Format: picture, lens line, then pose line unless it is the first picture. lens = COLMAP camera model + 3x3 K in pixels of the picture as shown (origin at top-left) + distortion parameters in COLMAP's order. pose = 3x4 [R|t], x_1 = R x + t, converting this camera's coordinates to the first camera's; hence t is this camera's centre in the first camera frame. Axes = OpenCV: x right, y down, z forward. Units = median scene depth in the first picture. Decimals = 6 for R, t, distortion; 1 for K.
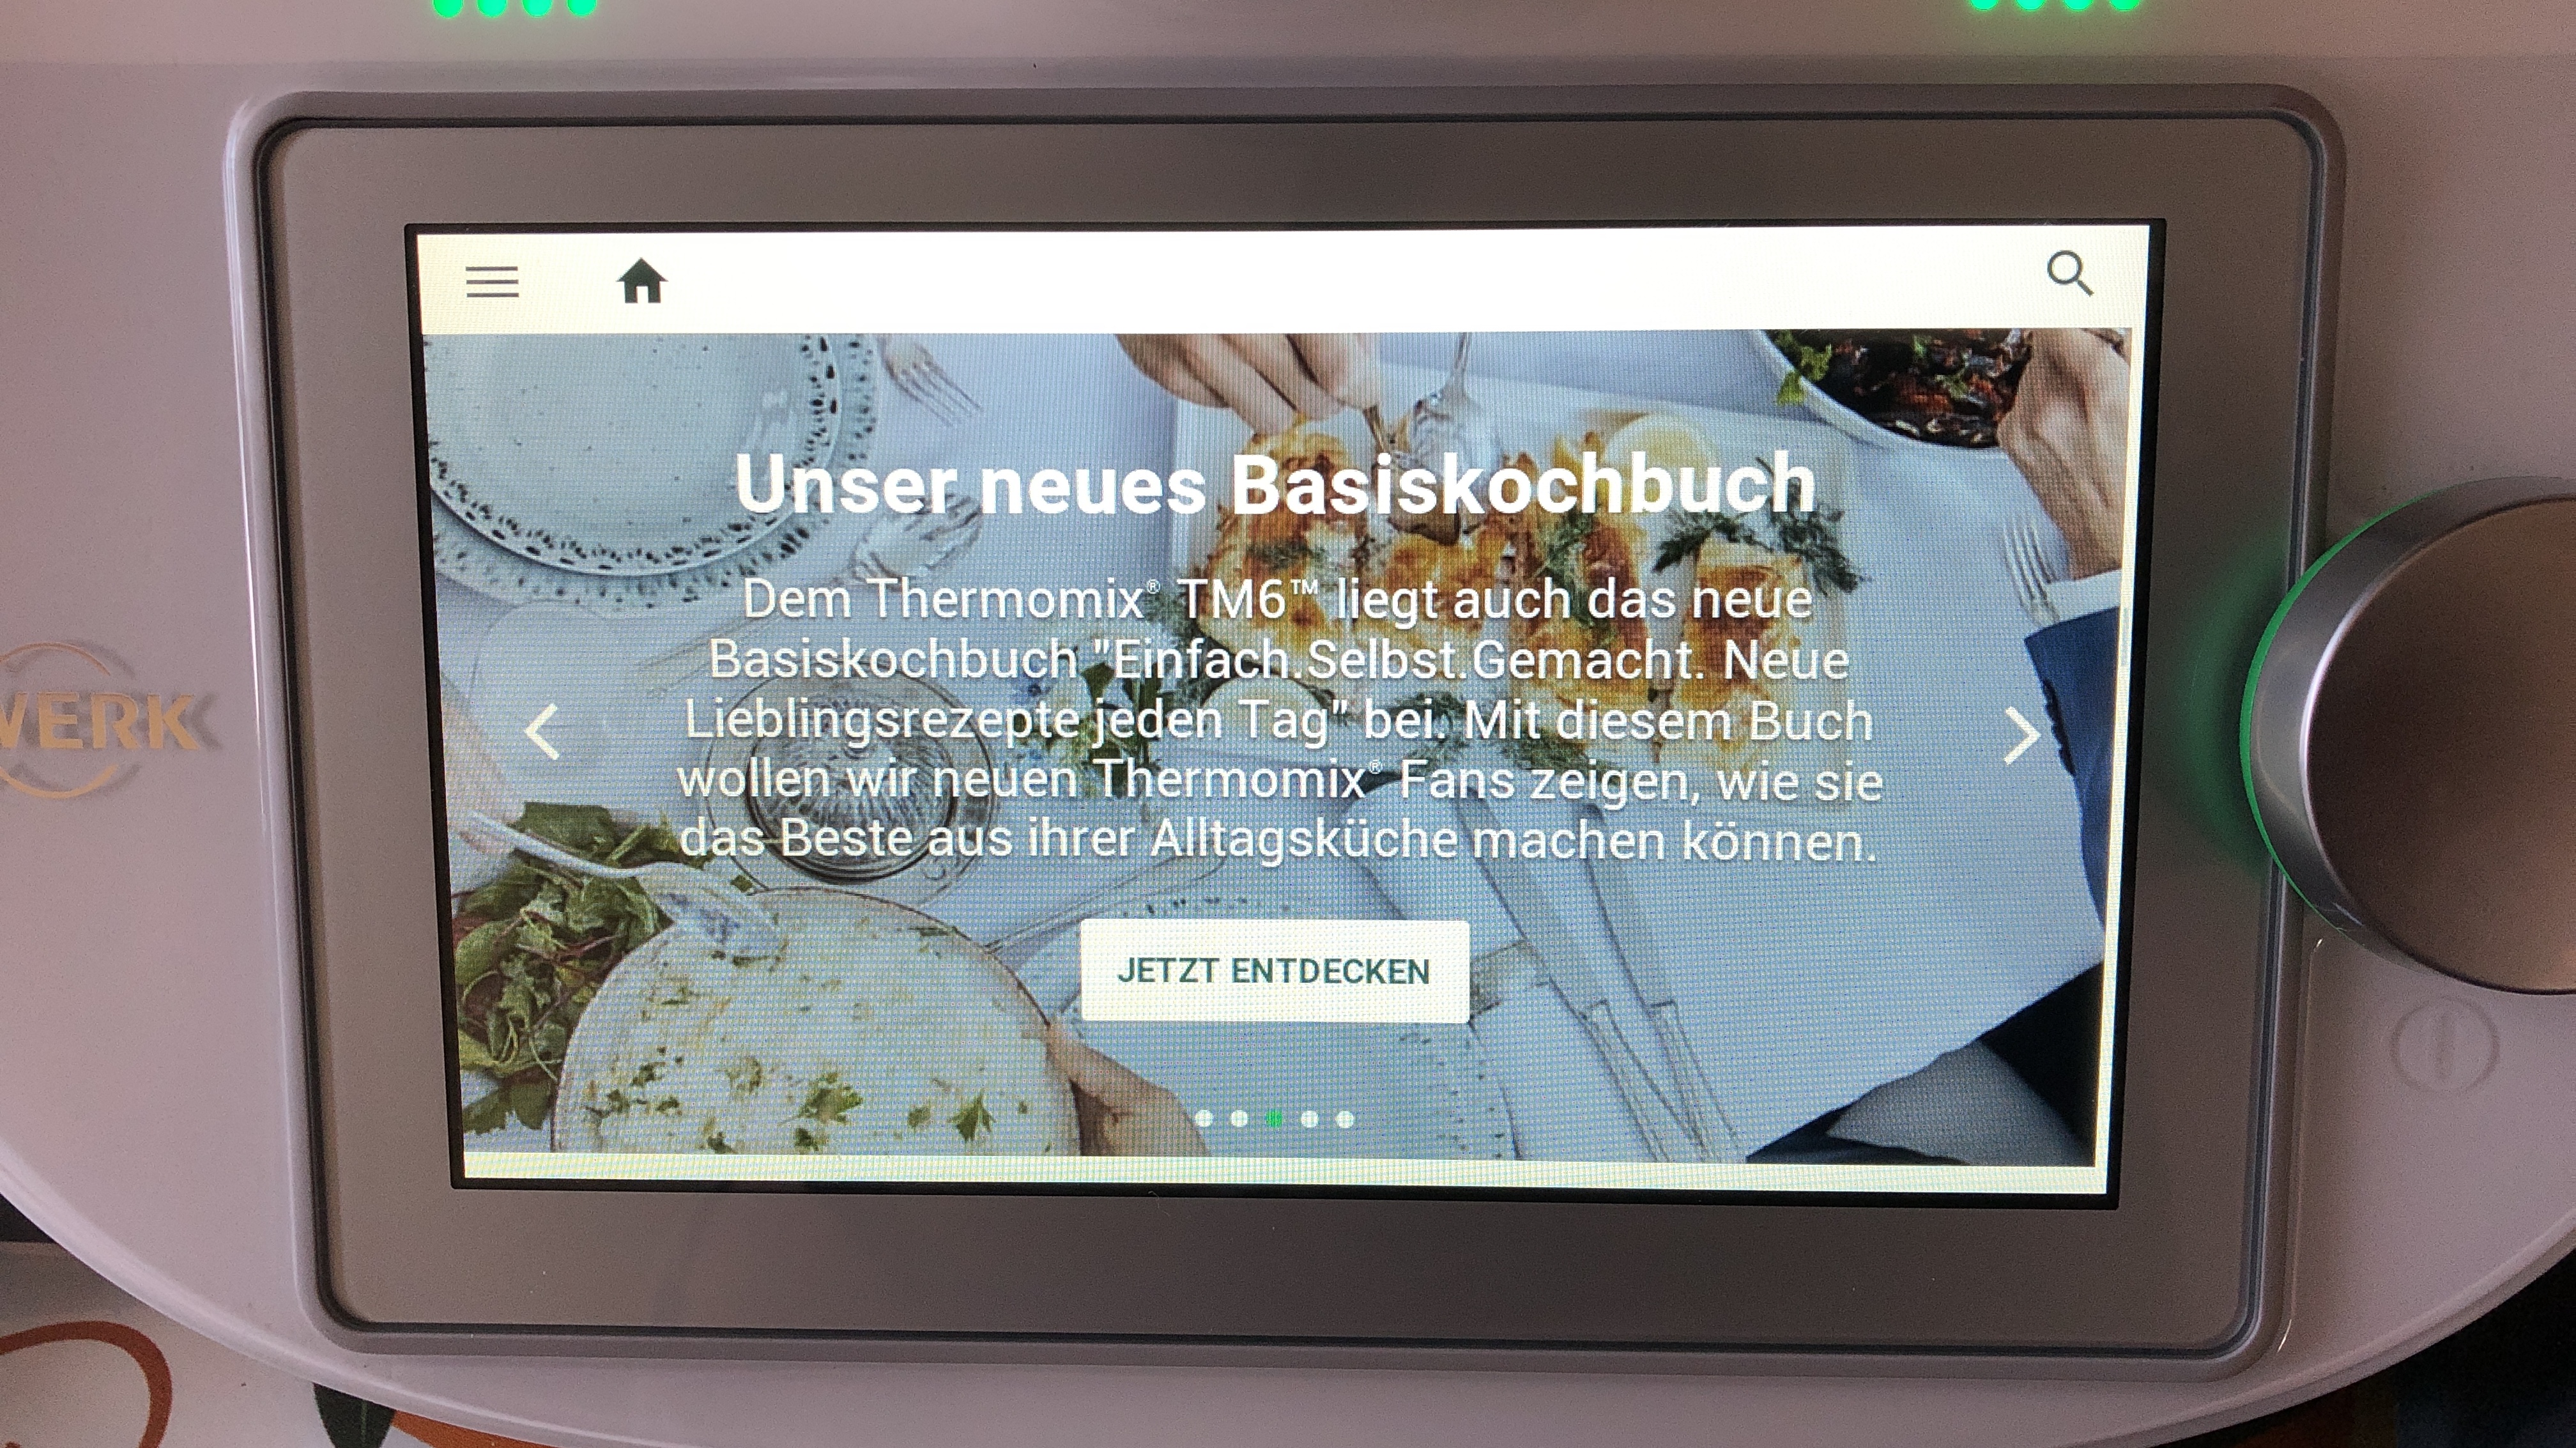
lens RADIAL K [[2206.3, 0, 1288.2], [0, 2206.3, 724.4], [0, 0, 1]] dist [-0.012918, 0.016251]
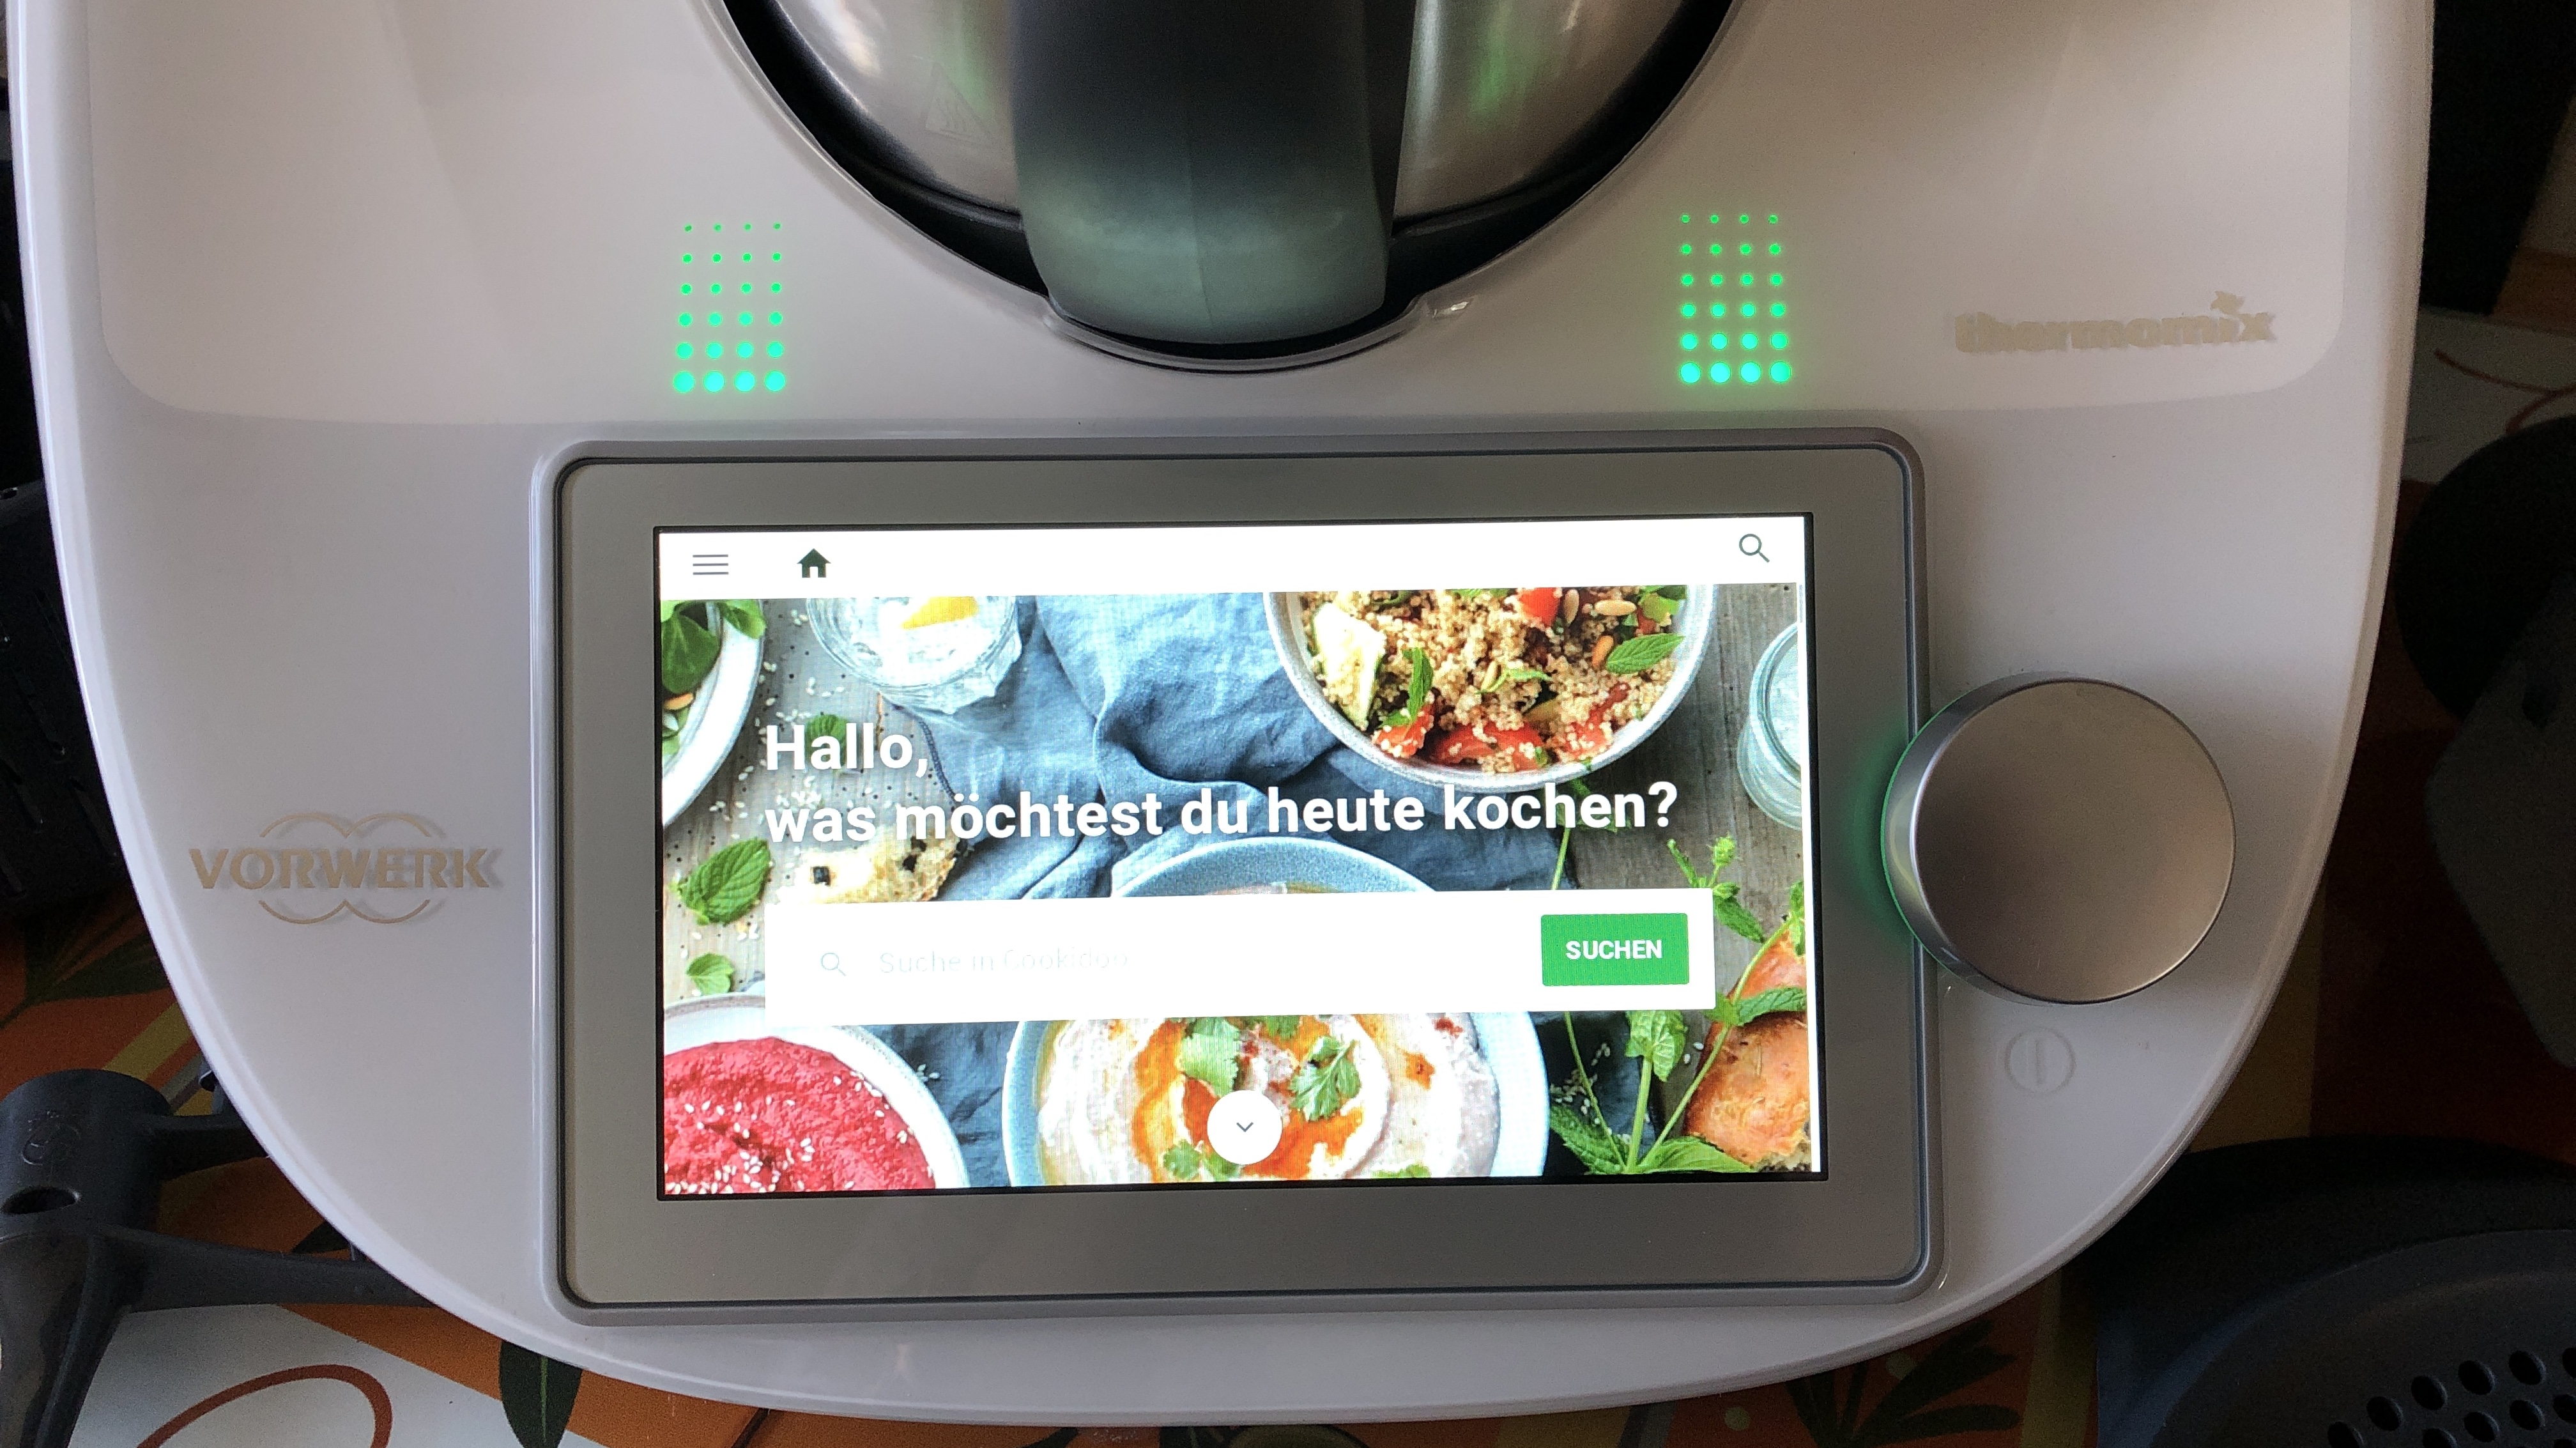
lens RADIAL K [[2206.3, 0, 1288.1], [0, 2206.3, 733.0], [0, 0, 1]] dist [-0.012918, 0.016251]
pose [[0.998083, -0.015370, 0.059957, -0.063300], [0.023923, 0.989190, -0.144672, 0.136246], [-0.057086, 0.145829, 0.987661, -0.475892]]
